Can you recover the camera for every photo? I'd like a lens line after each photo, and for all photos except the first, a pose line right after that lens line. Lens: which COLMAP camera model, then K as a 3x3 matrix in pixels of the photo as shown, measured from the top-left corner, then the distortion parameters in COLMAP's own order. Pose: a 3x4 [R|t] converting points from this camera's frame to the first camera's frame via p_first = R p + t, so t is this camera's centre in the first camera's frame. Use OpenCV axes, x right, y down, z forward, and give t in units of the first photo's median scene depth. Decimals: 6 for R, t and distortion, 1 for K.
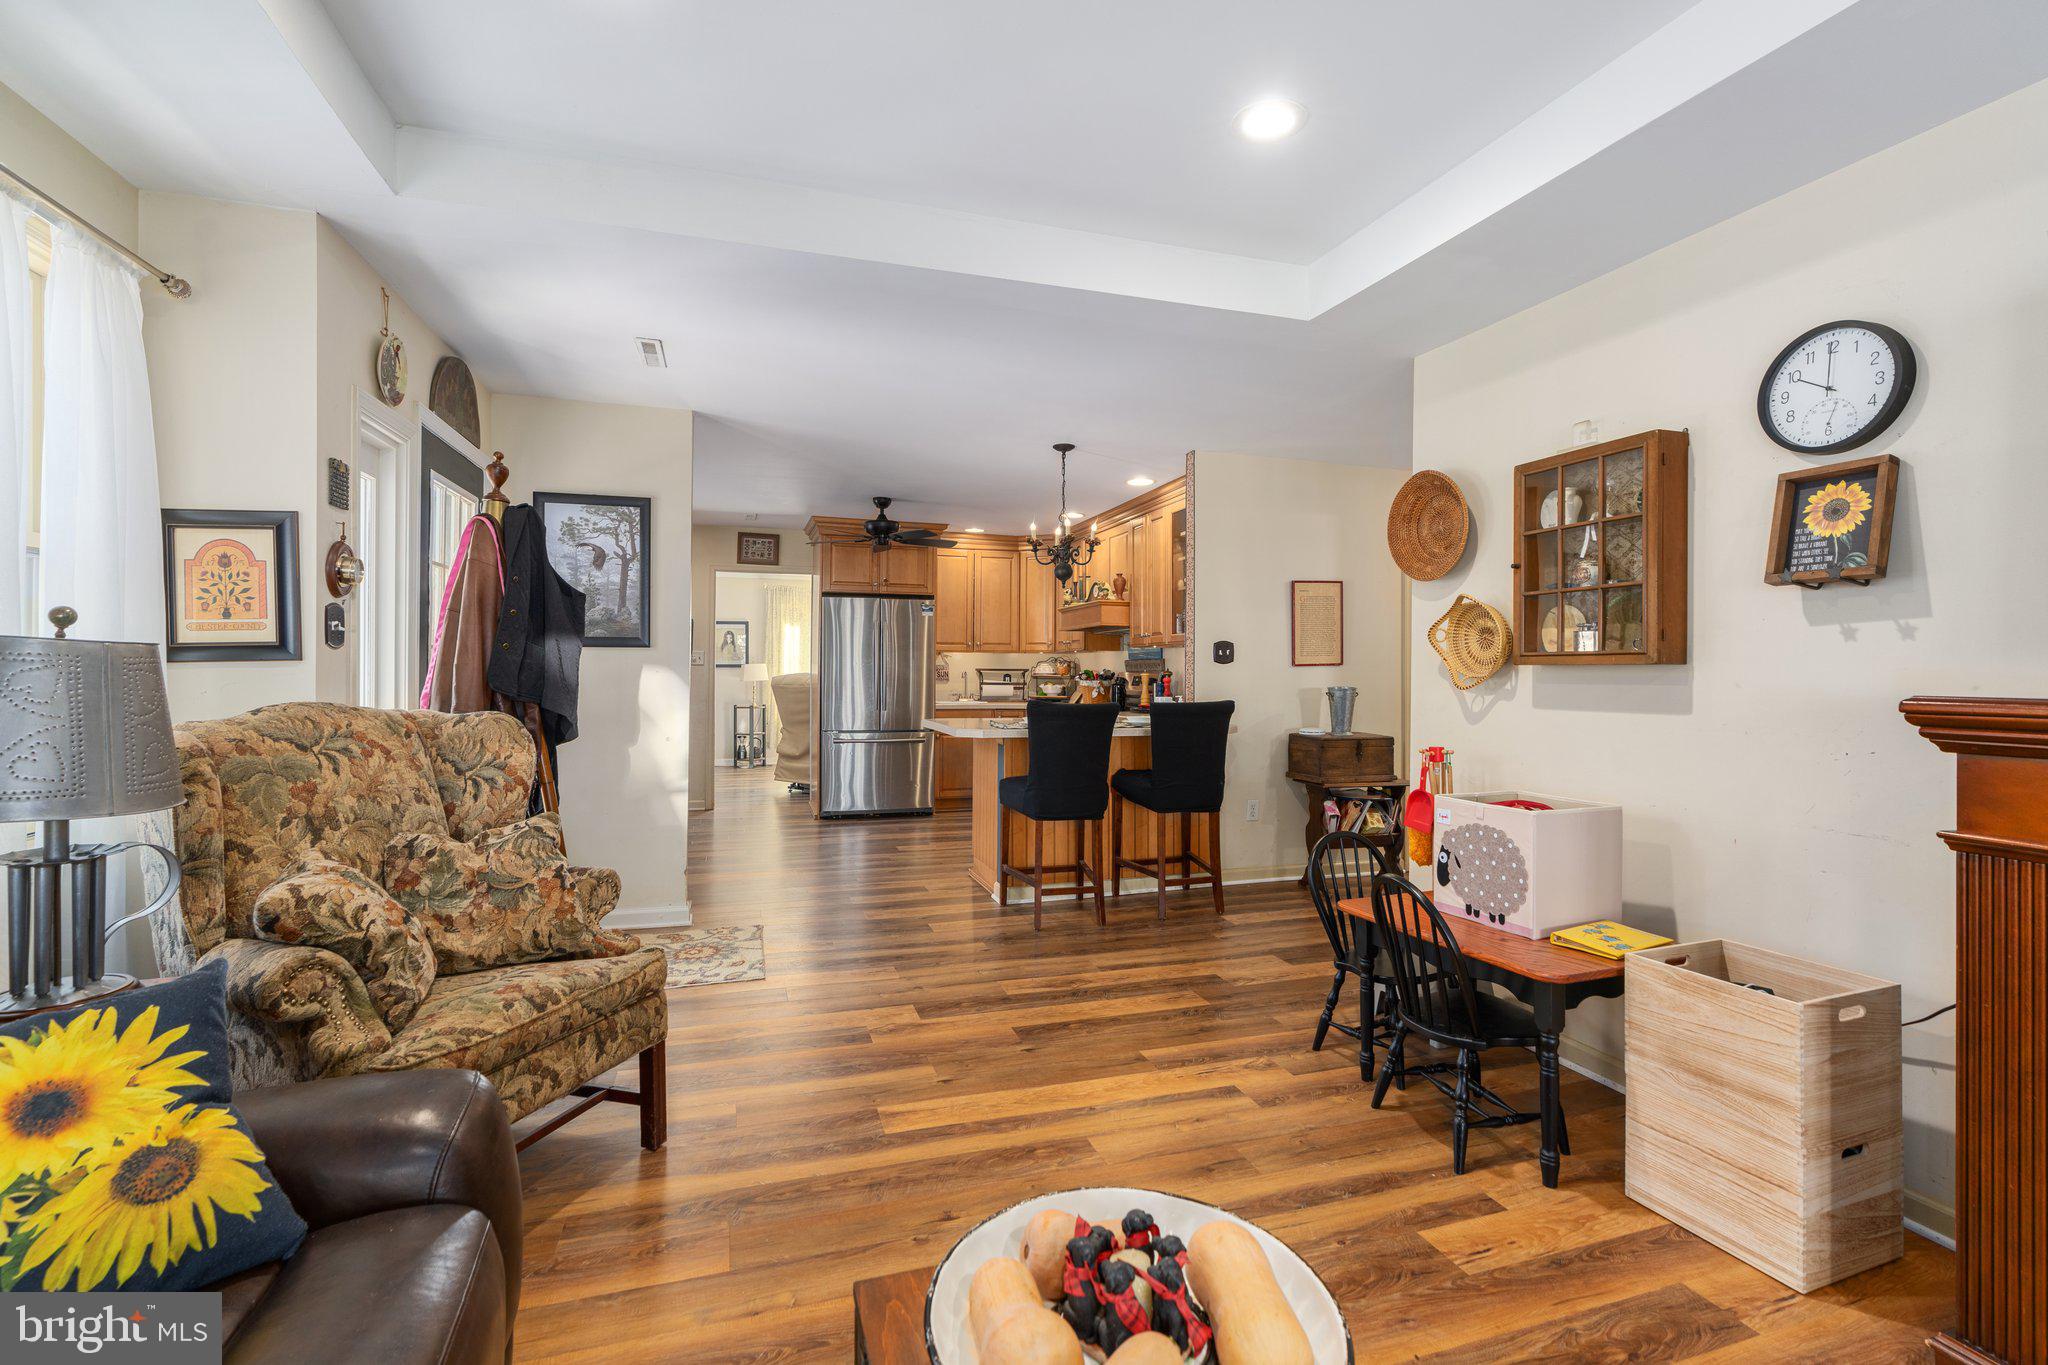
lens RADIAL K [[928.1, 0, 1029.8], [0, 928.1, 677.5], [0, 0, 1]] dist [-0.005369, -0.000801]
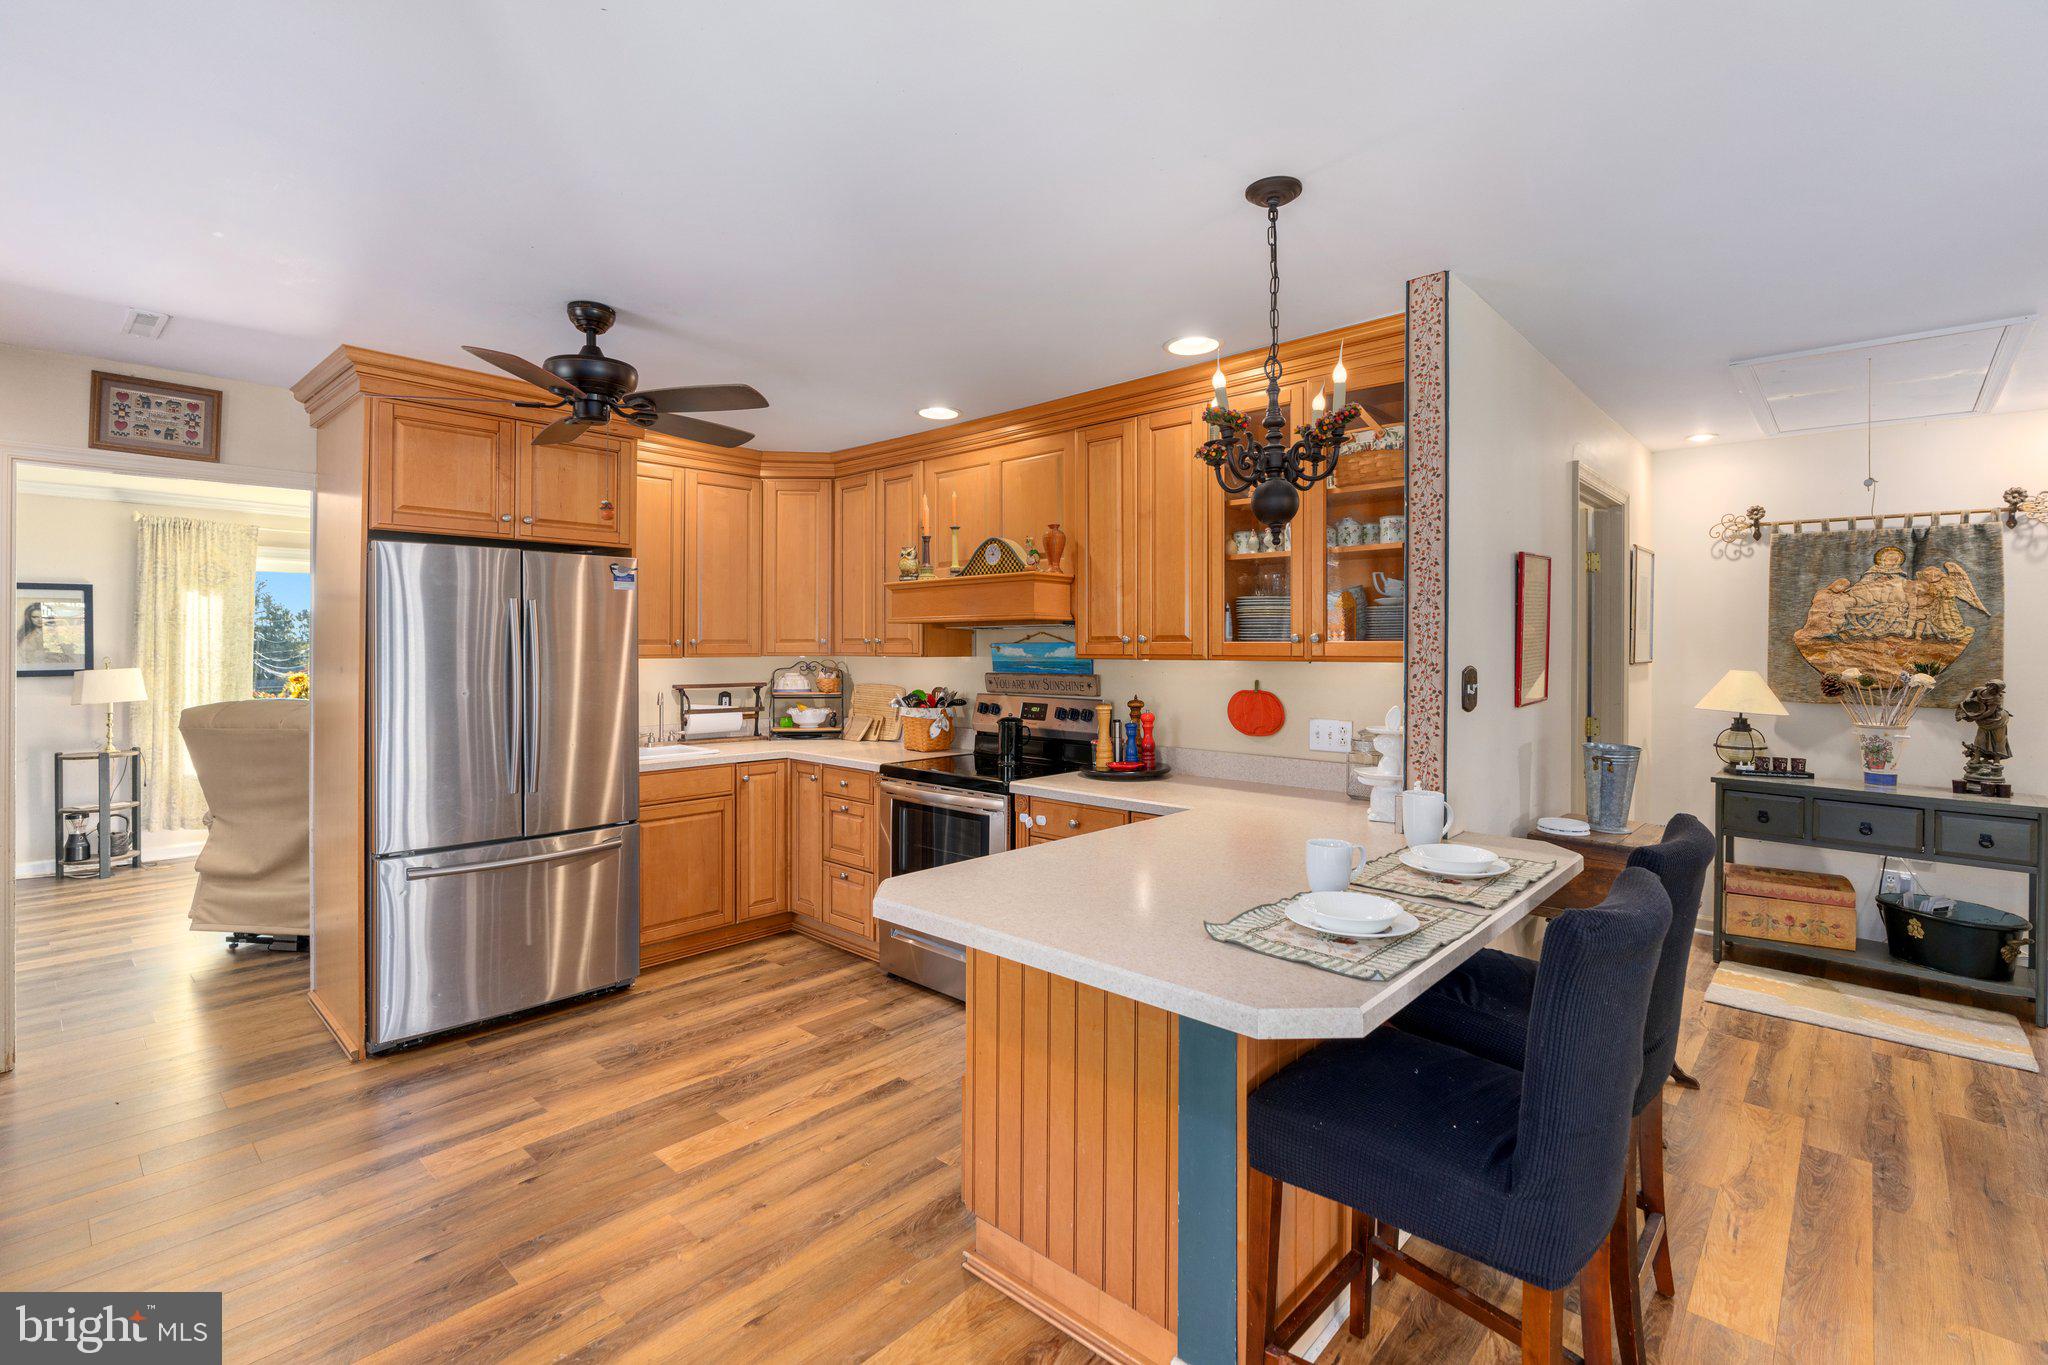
lens RADIAL K [[928.1, 0, 1017.0], [0, 928.1, 645.2], [0, 0, 1]] dist [-0.005369, -0.000801]
pose [[0.869619, -0.006224, 0.493685, -0.157749], [0.006826, 0.999977, 0.000584, -0.033545], [-0.493677, 0.002862, 0.869641, 0.436770]]
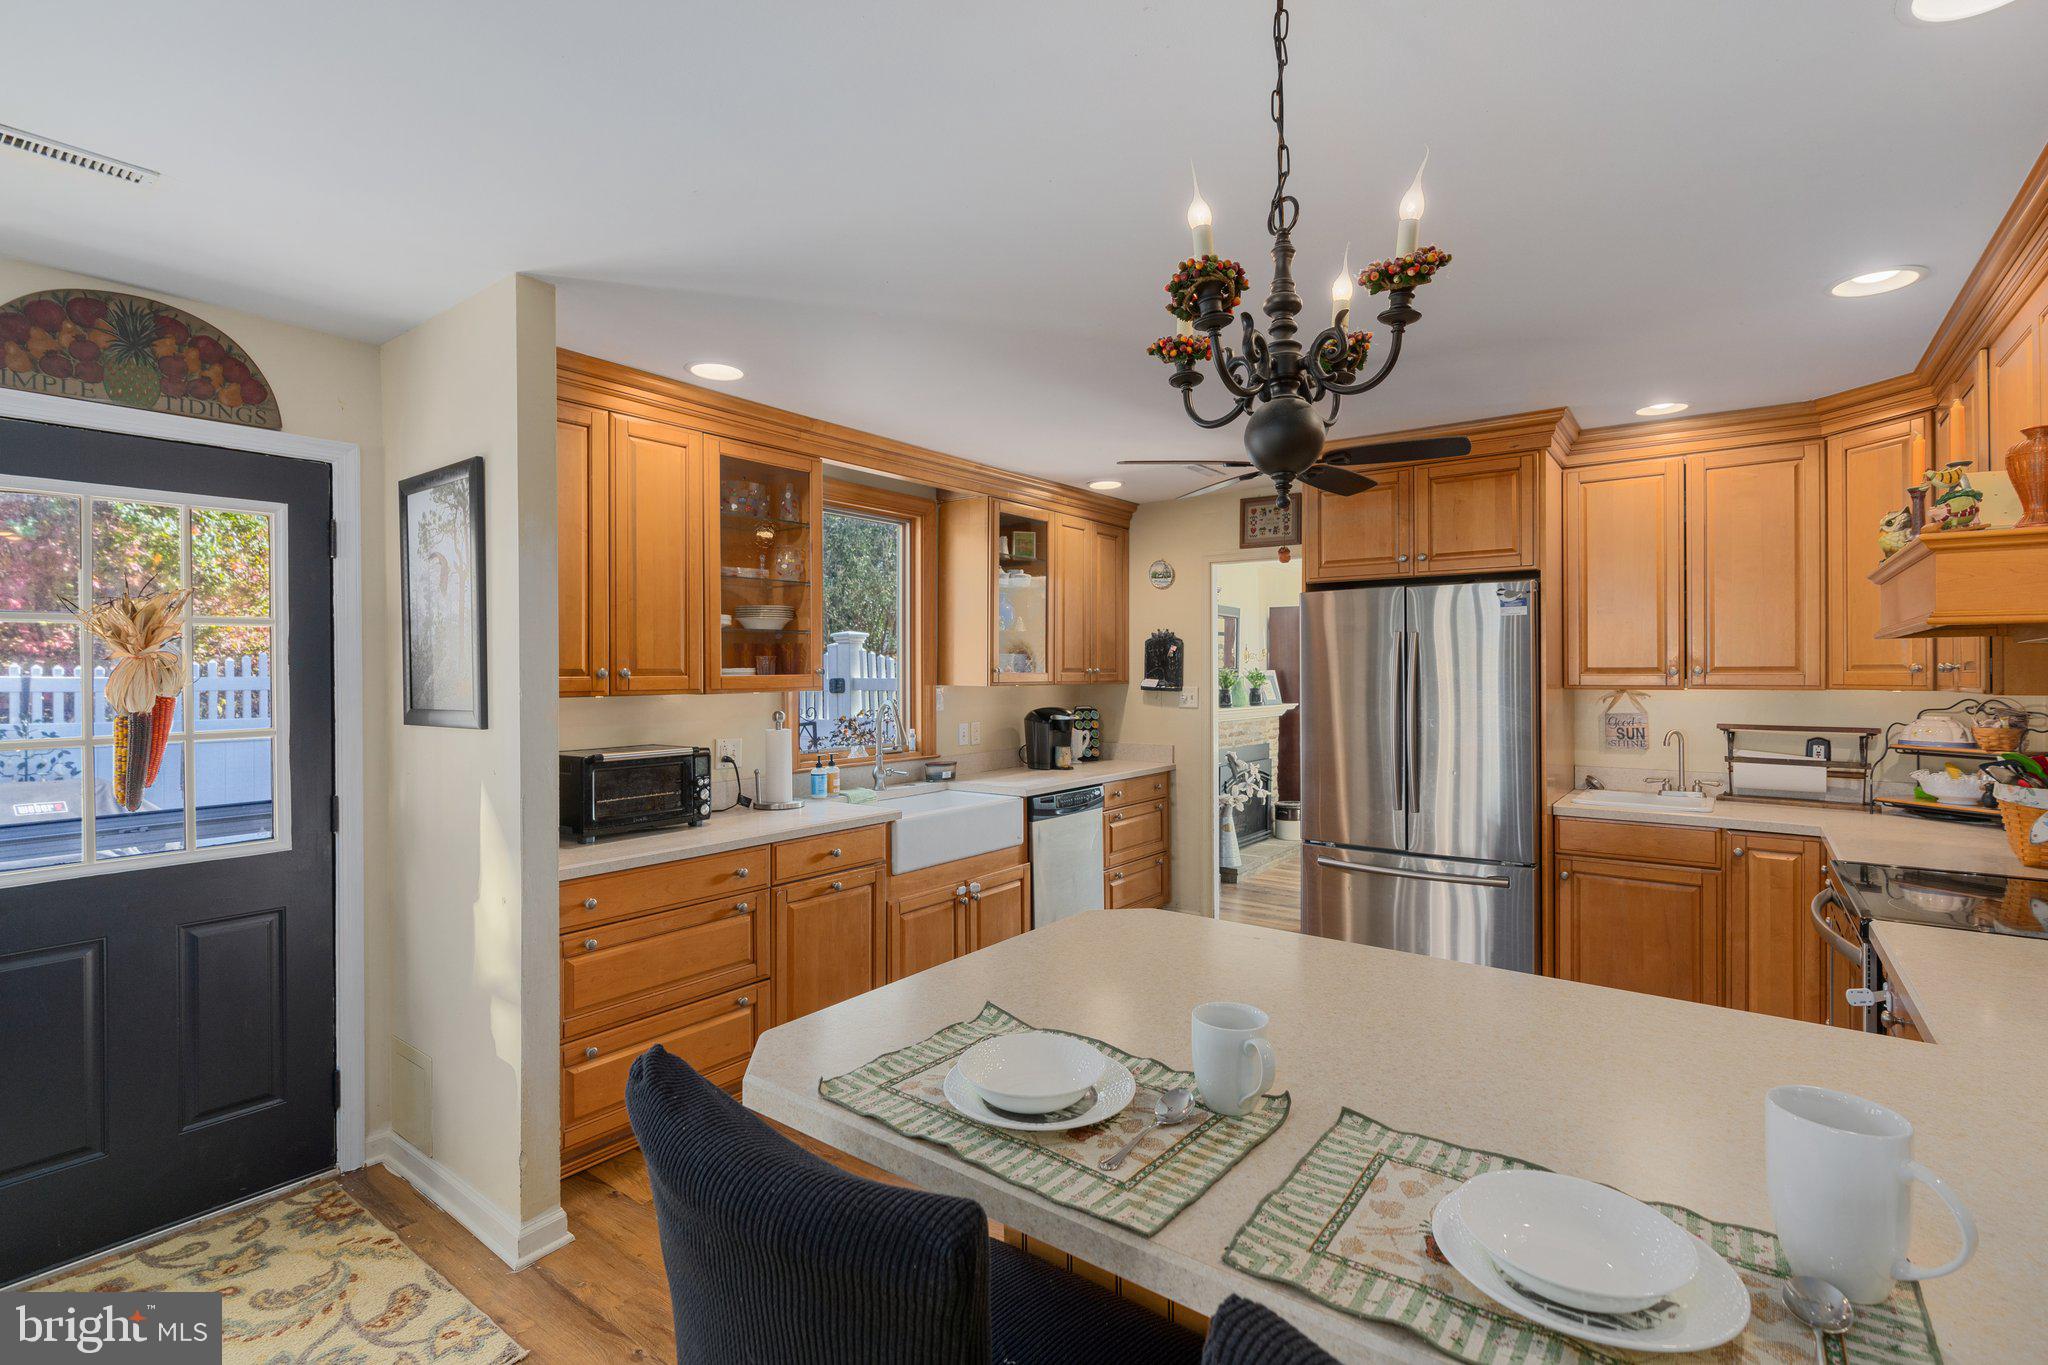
lens RADIAL K [[928.1, 0, 1026.0], [0, 928.1, 673.7], [0, 0, 1]] dist [-0.005369, -0.000801]
pose [[0.580881, -0.006684, -0.813961, 0.113064], [0.003822, 0.999978, -0.005484, -0.033484], [0.813979, 0.000075, 0.580894, 0.495242]]
